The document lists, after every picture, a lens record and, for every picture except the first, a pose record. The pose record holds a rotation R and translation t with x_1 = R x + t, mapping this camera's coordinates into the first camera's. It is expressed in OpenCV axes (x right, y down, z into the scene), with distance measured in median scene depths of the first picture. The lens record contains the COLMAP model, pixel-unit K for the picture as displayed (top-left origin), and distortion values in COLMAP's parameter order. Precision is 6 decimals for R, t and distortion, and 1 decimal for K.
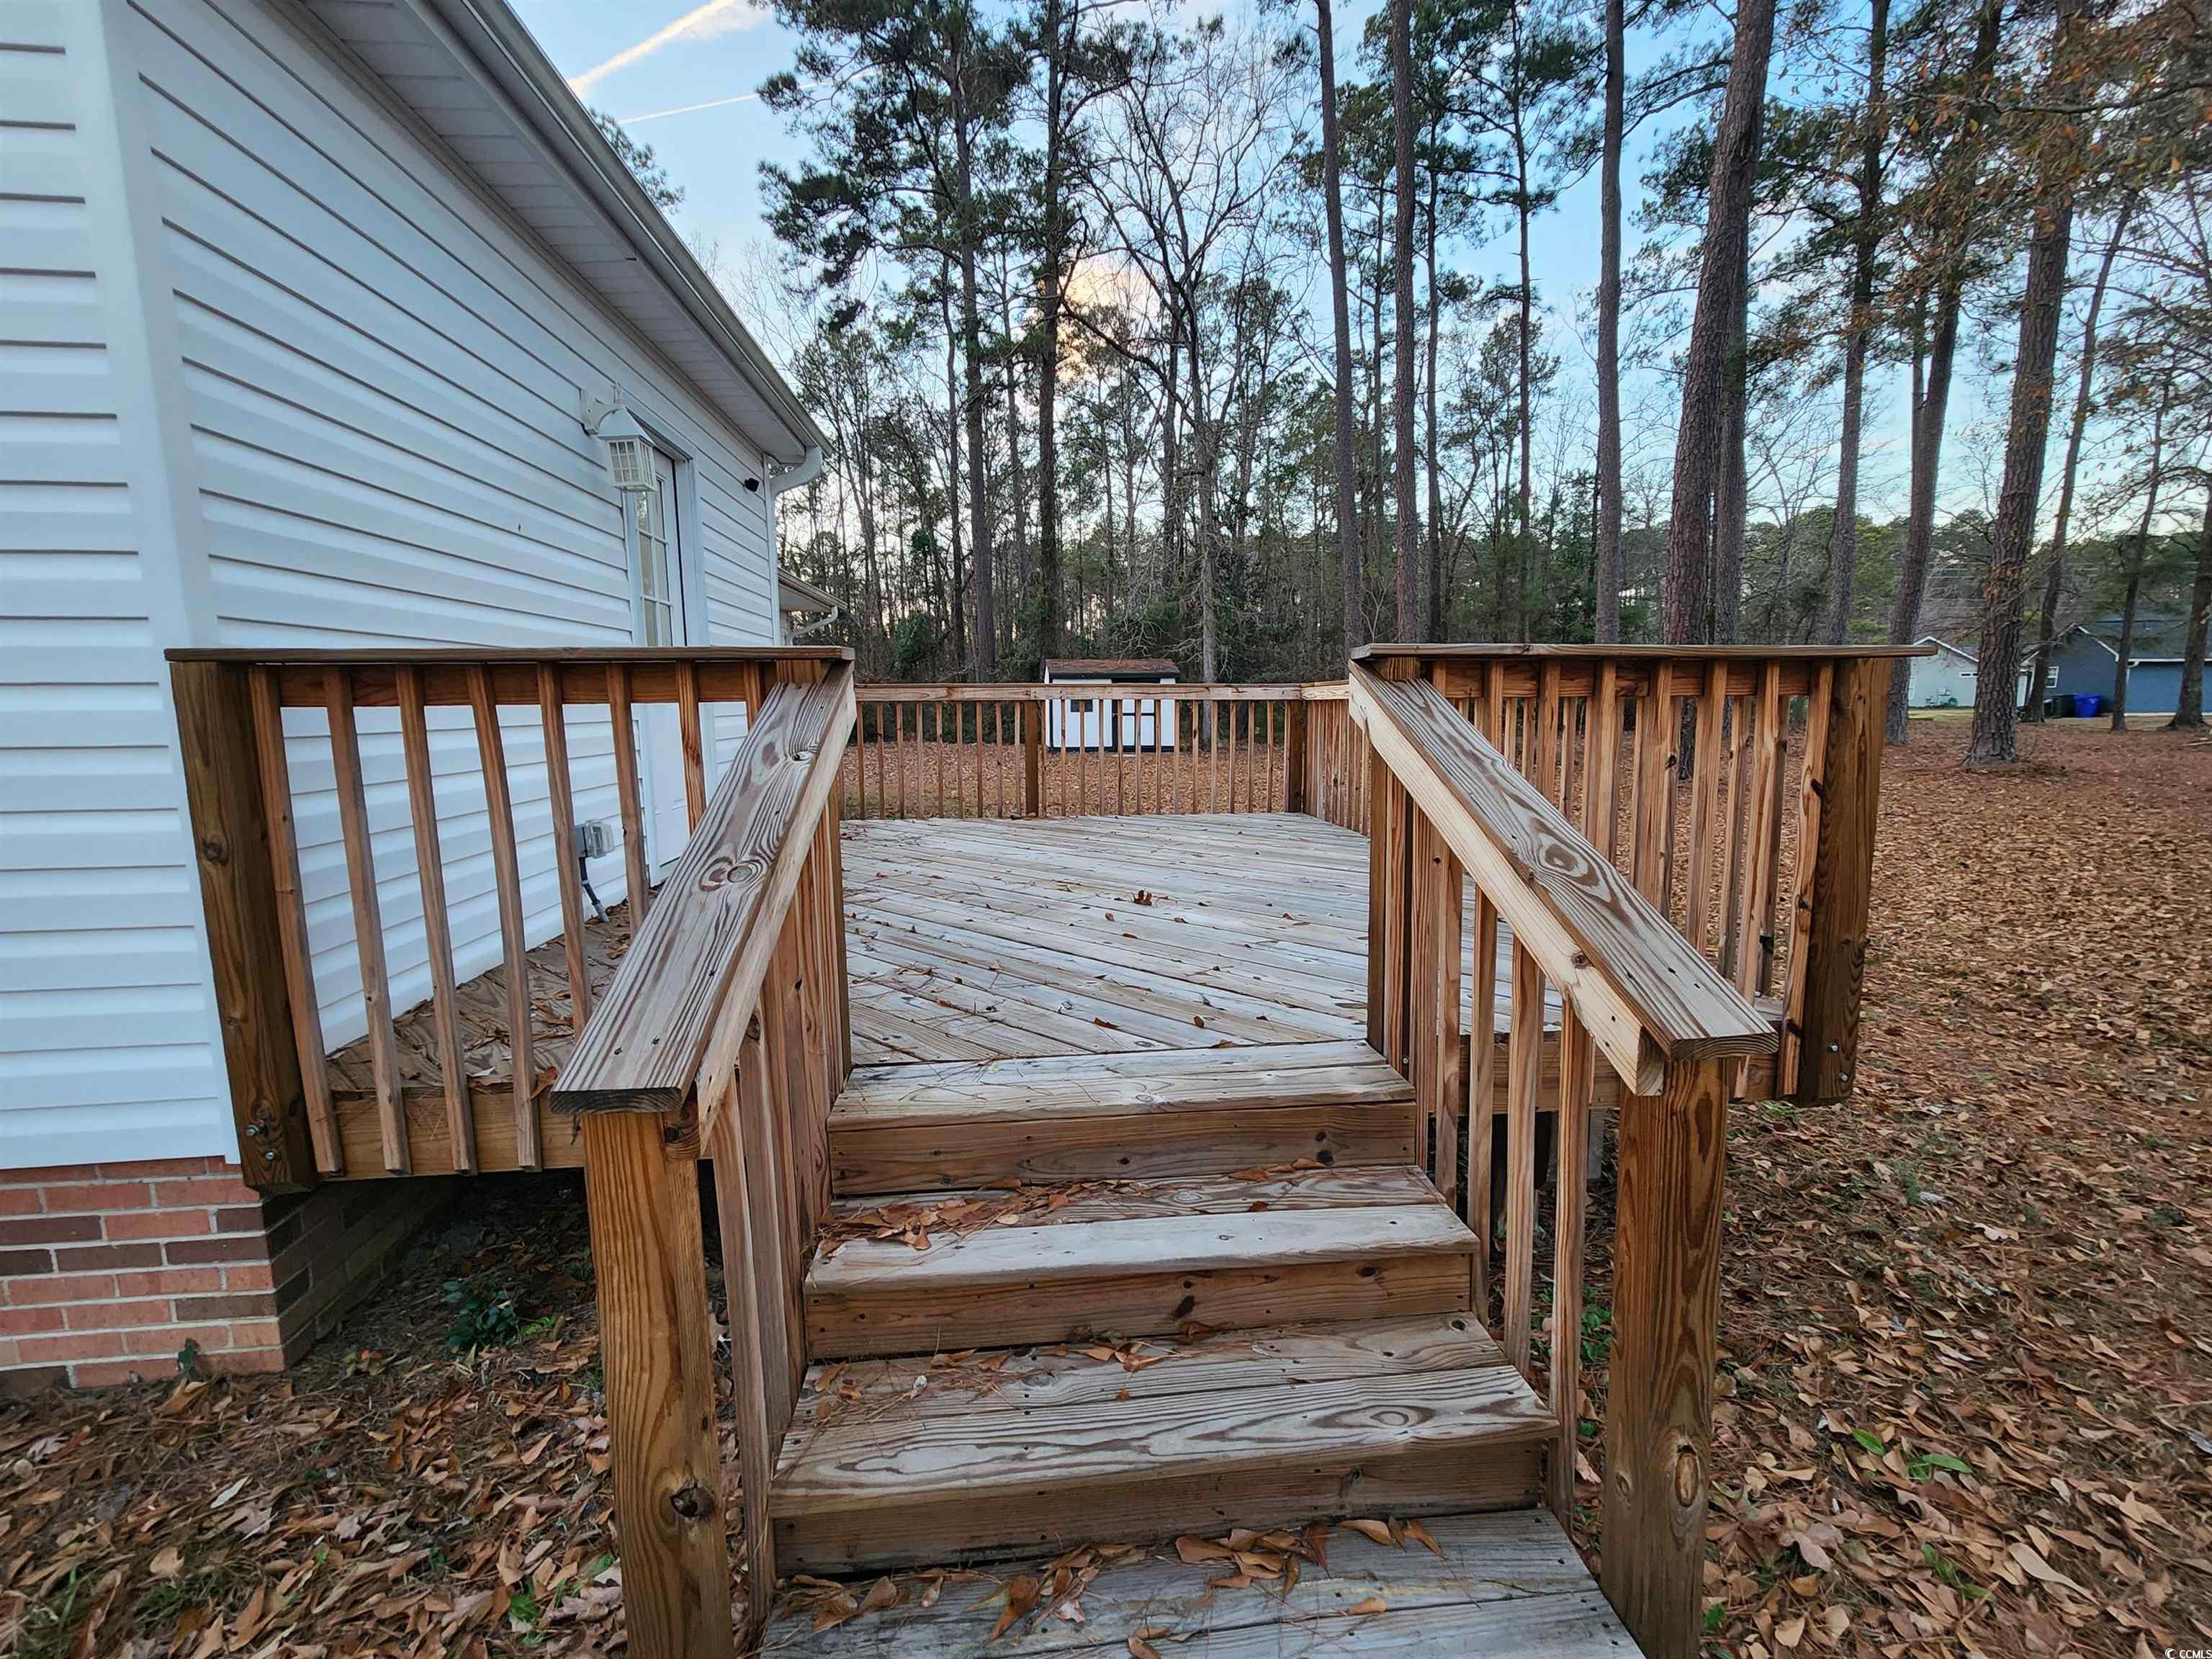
lens RADIAL K [[914.2, 0, 1109.0], [0, 914.2, 821.7], [0, 0, 1]] dist [0.001182, 0.000302]
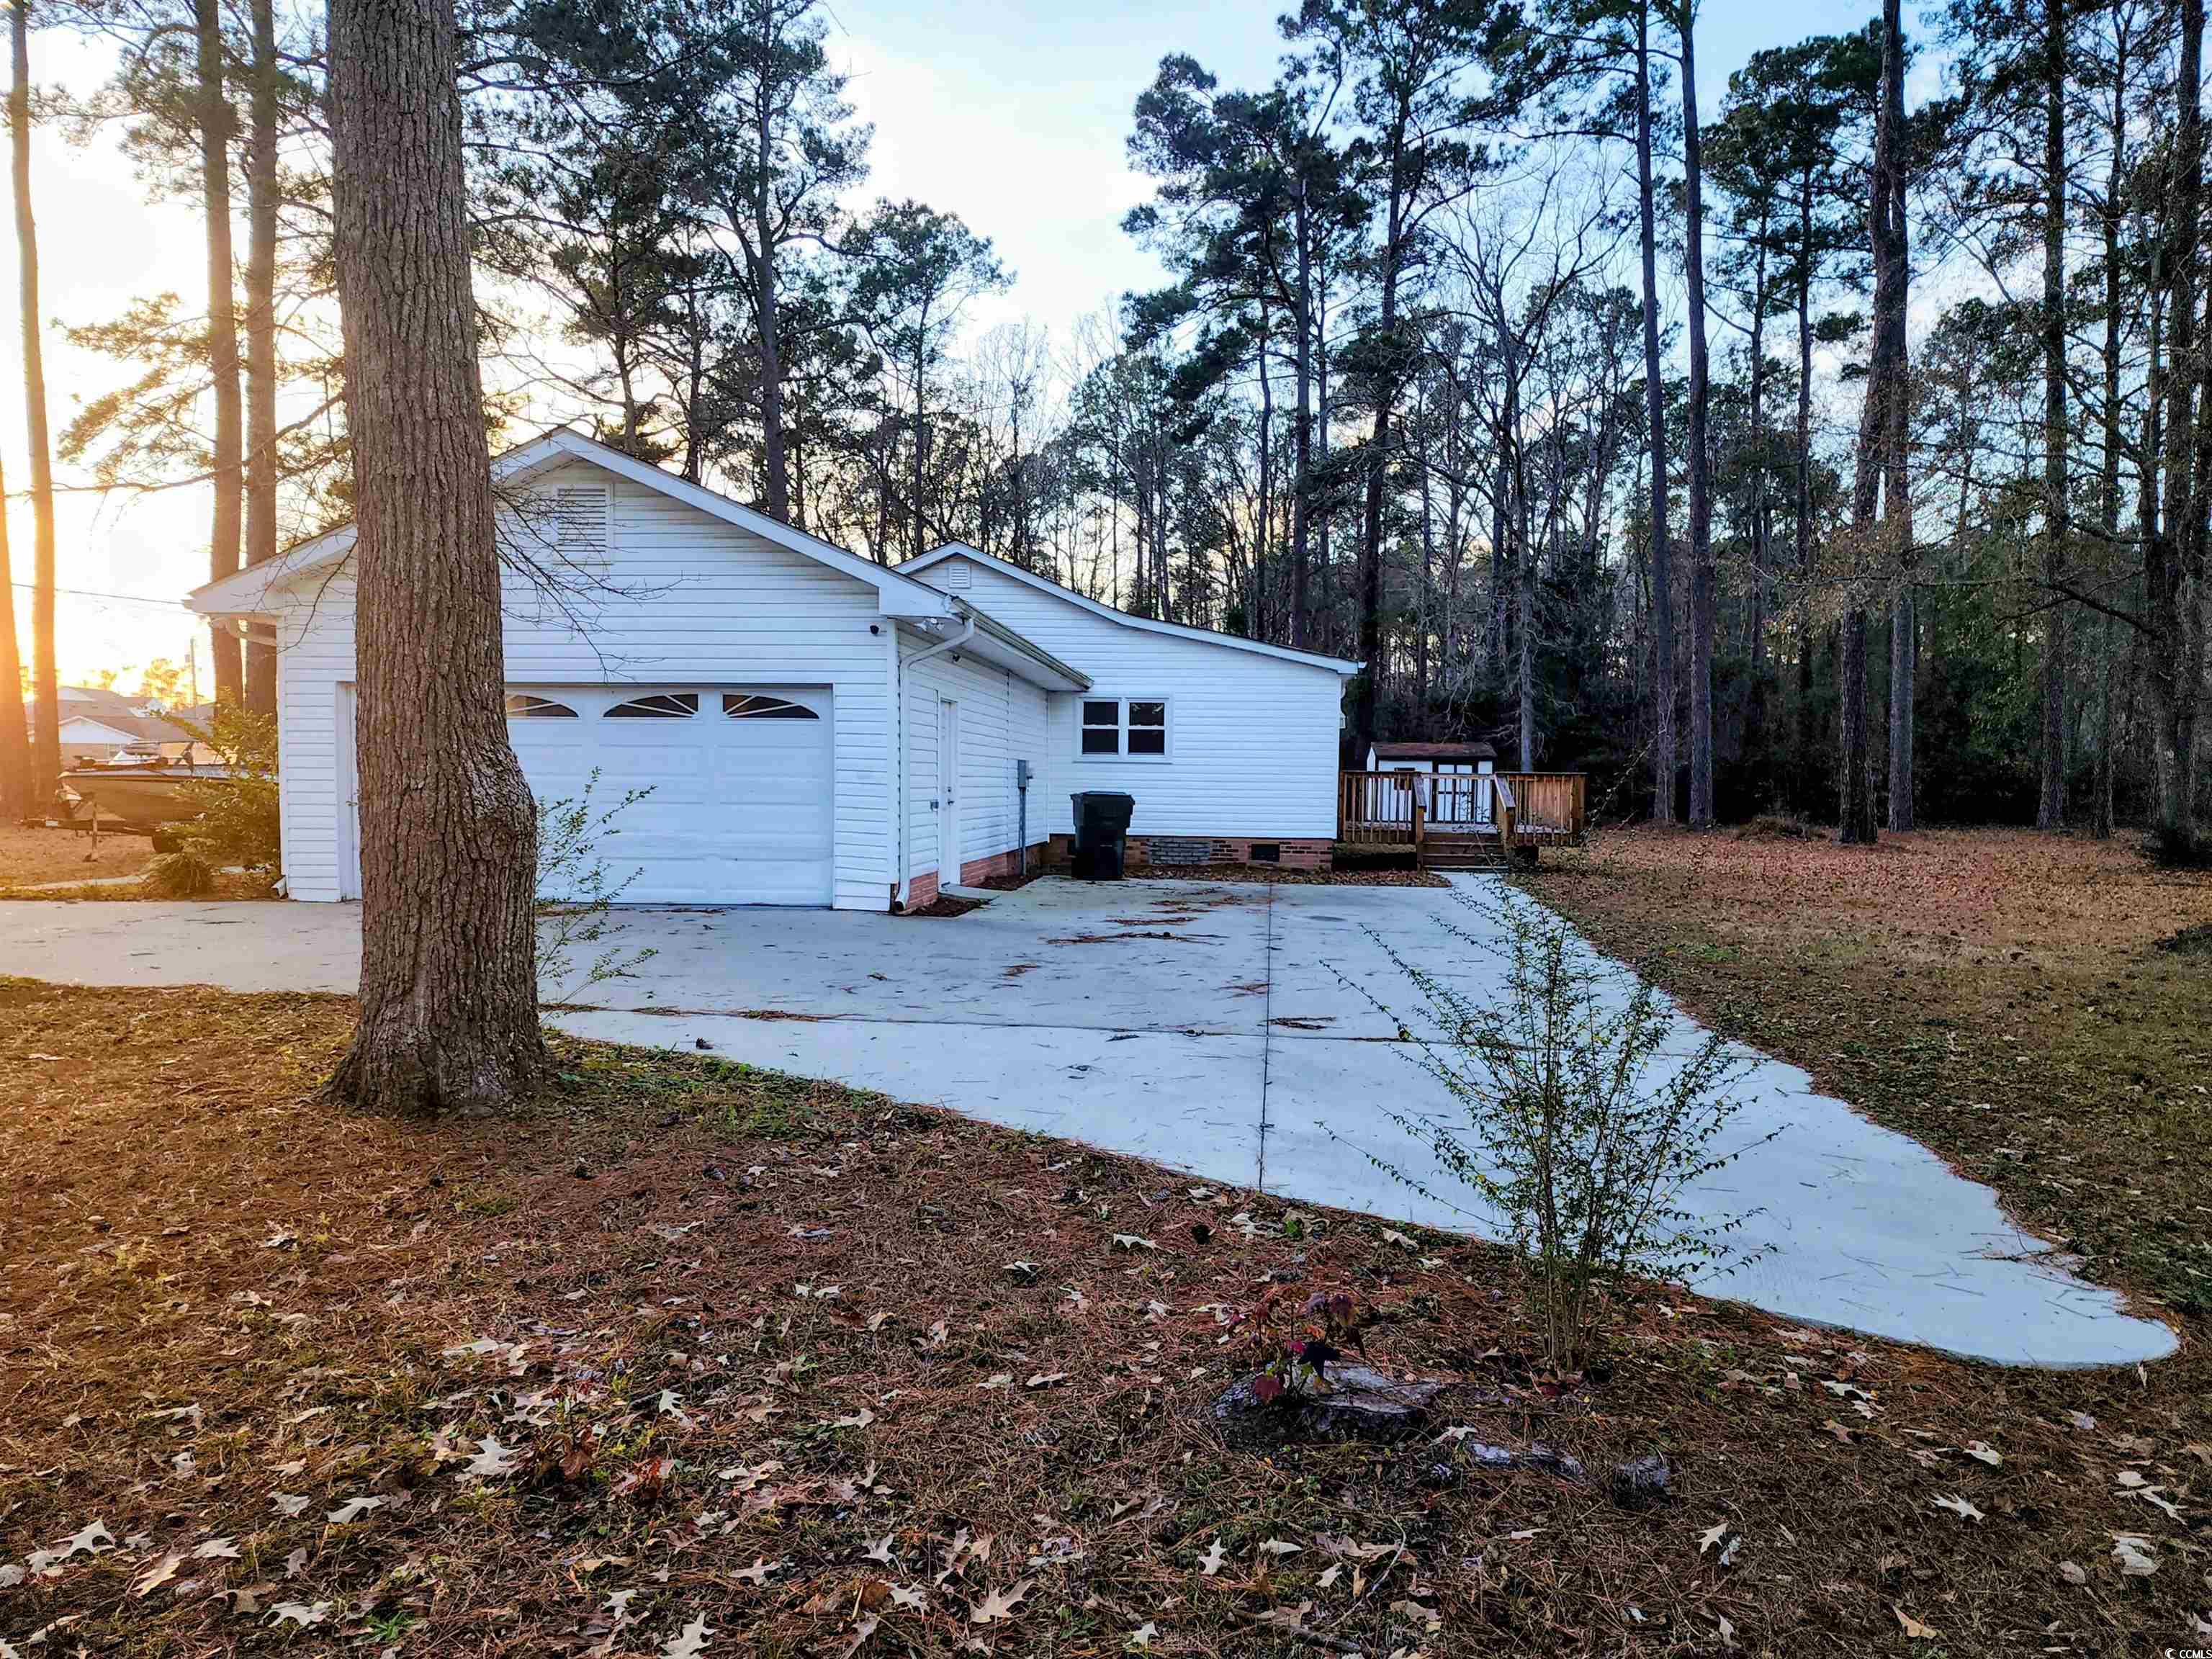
lens RADIAL K [[1483.3, 0, 1106.0], [0, 1483.3, 829.5], [0, 0, 1]] dist [0.079089, -0.065545]
pose [[0.980030, 0.030441, -0.196506, -0.023548], [-0.048480, 0.994971, -0.087651, 0.086983], [0.192849, 0.095427, 0.976577, -0.693625]]
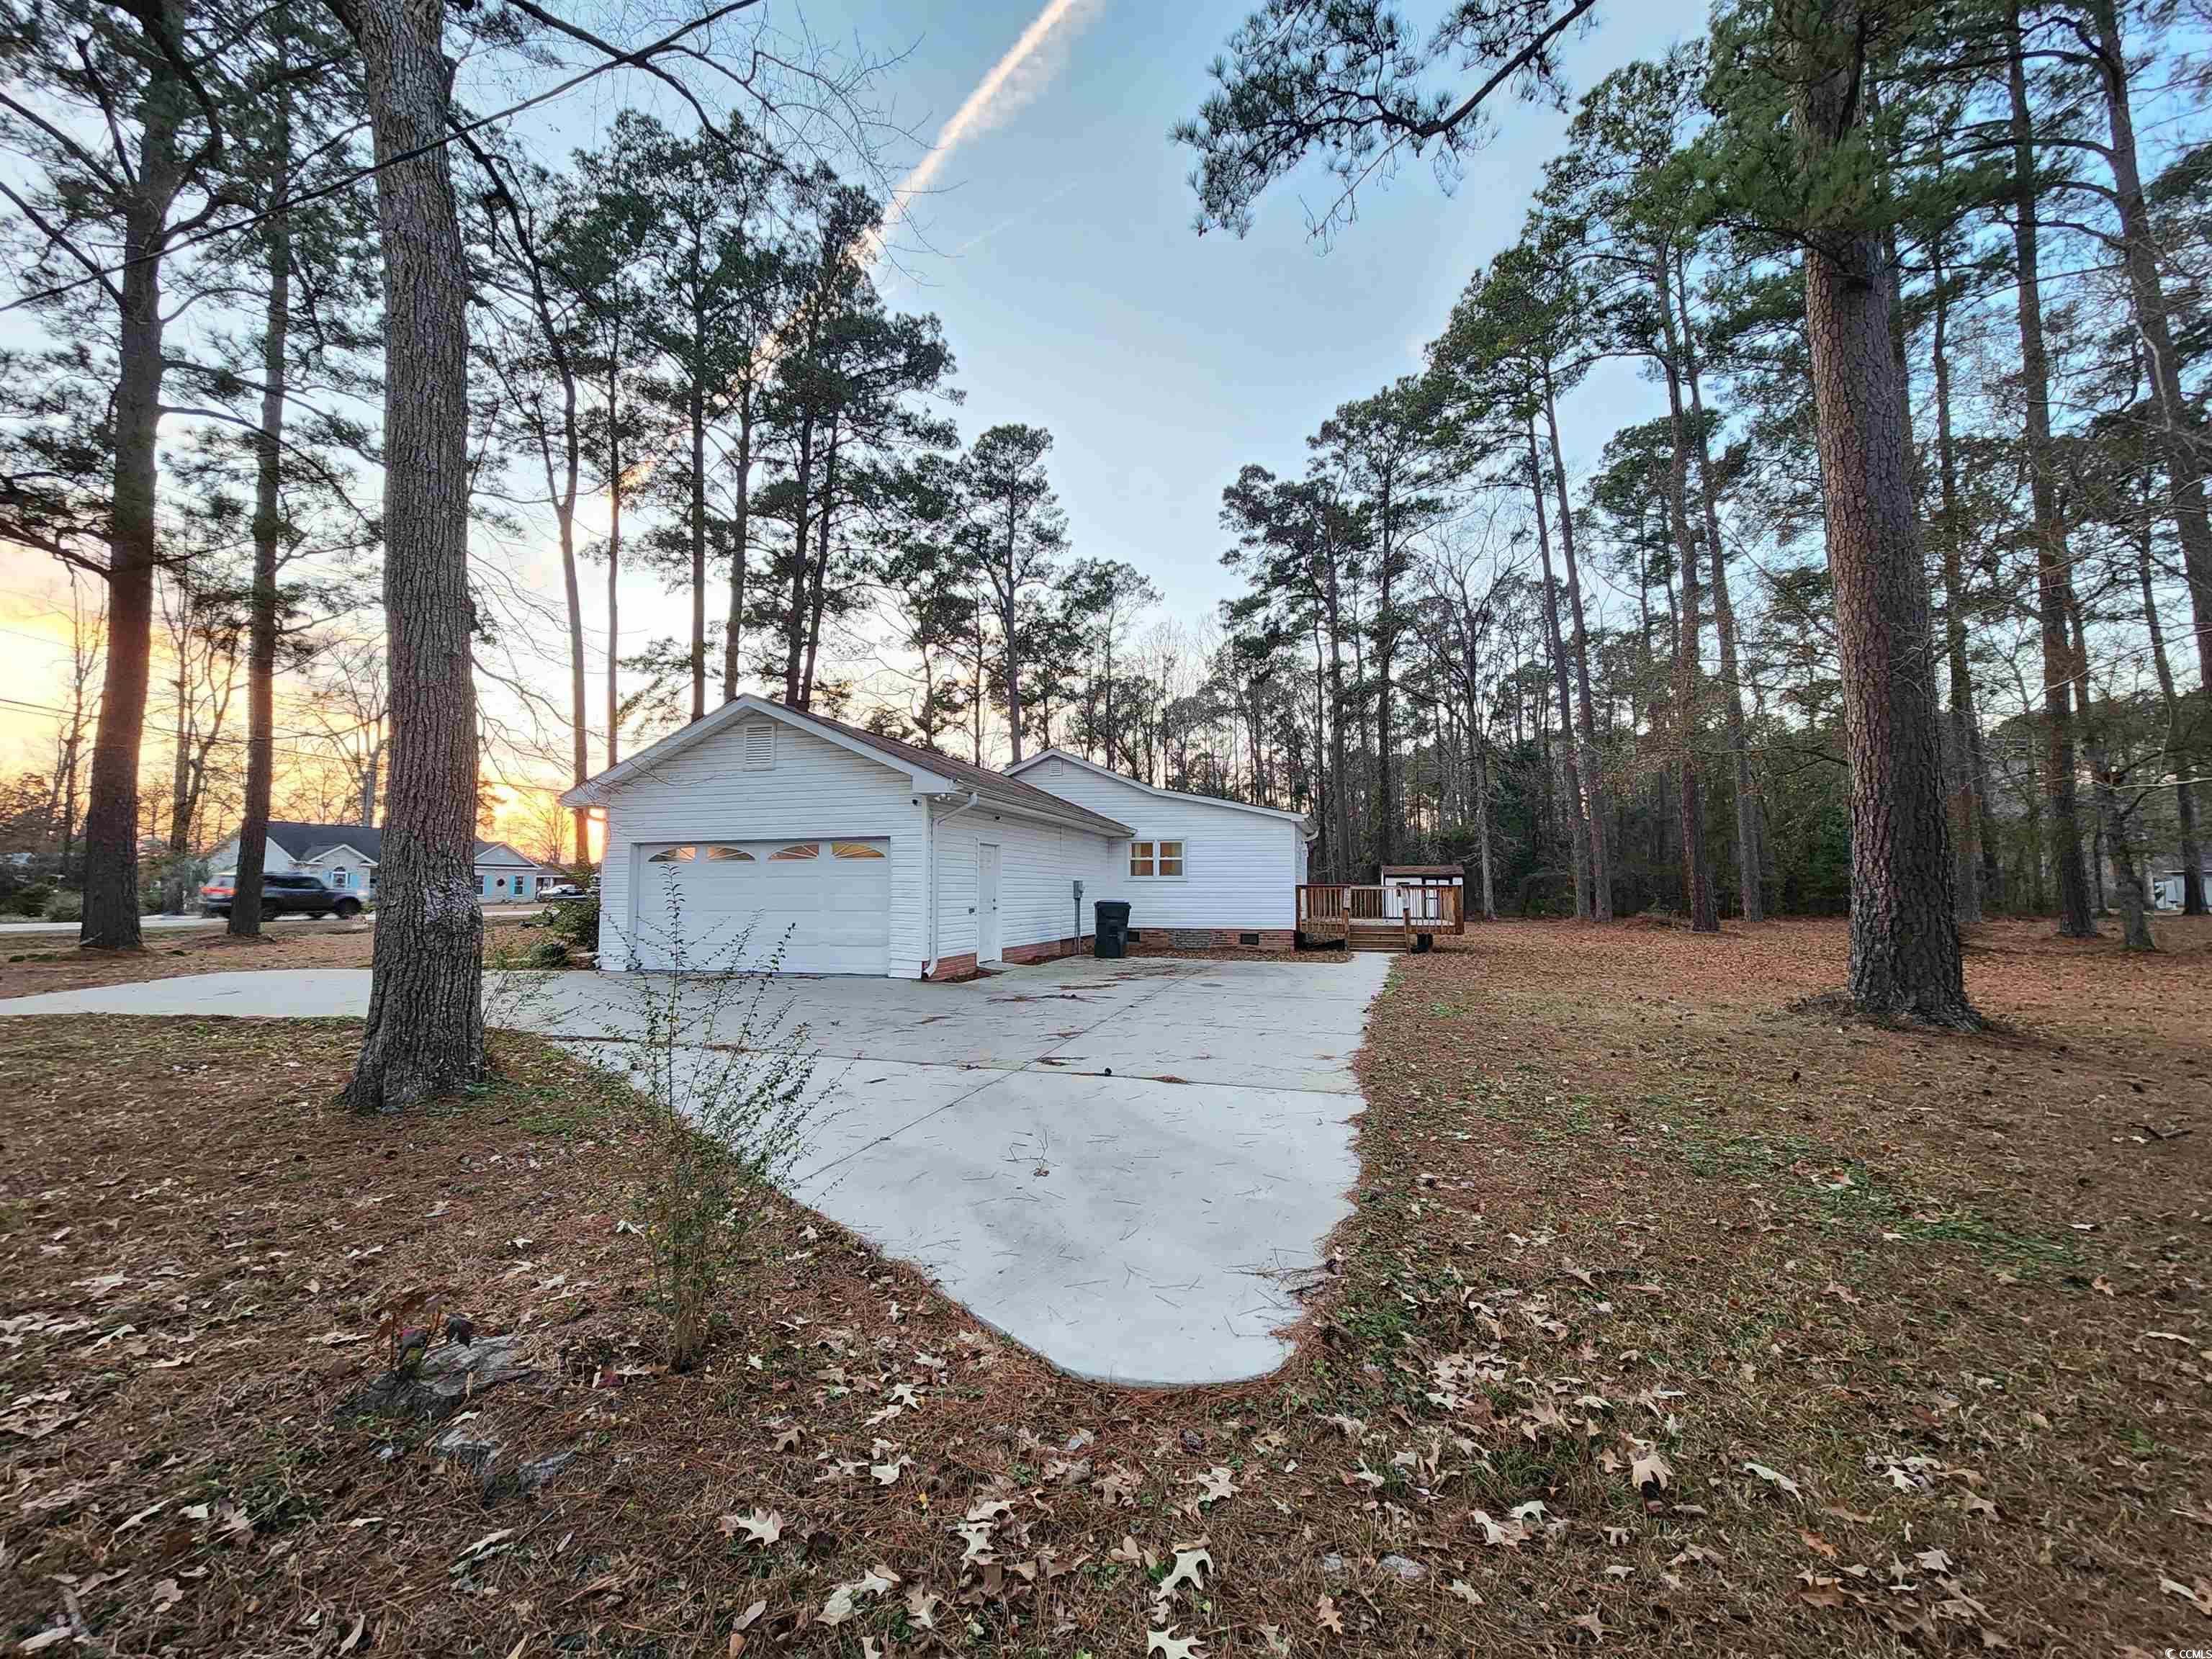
lens RADIAL K [[904.5, 0, 1101.0], [0, 904.5, 817.4], [0, 0, 1]] dist [0.001921, 0.000261]
pose [[0.927478, -0.018875, -0.373401, 0.068767], [-0.057927, 0.979410, -0.193392, 0.078561], [0.369363, 0.200997, 0.907288, -0.640767]]
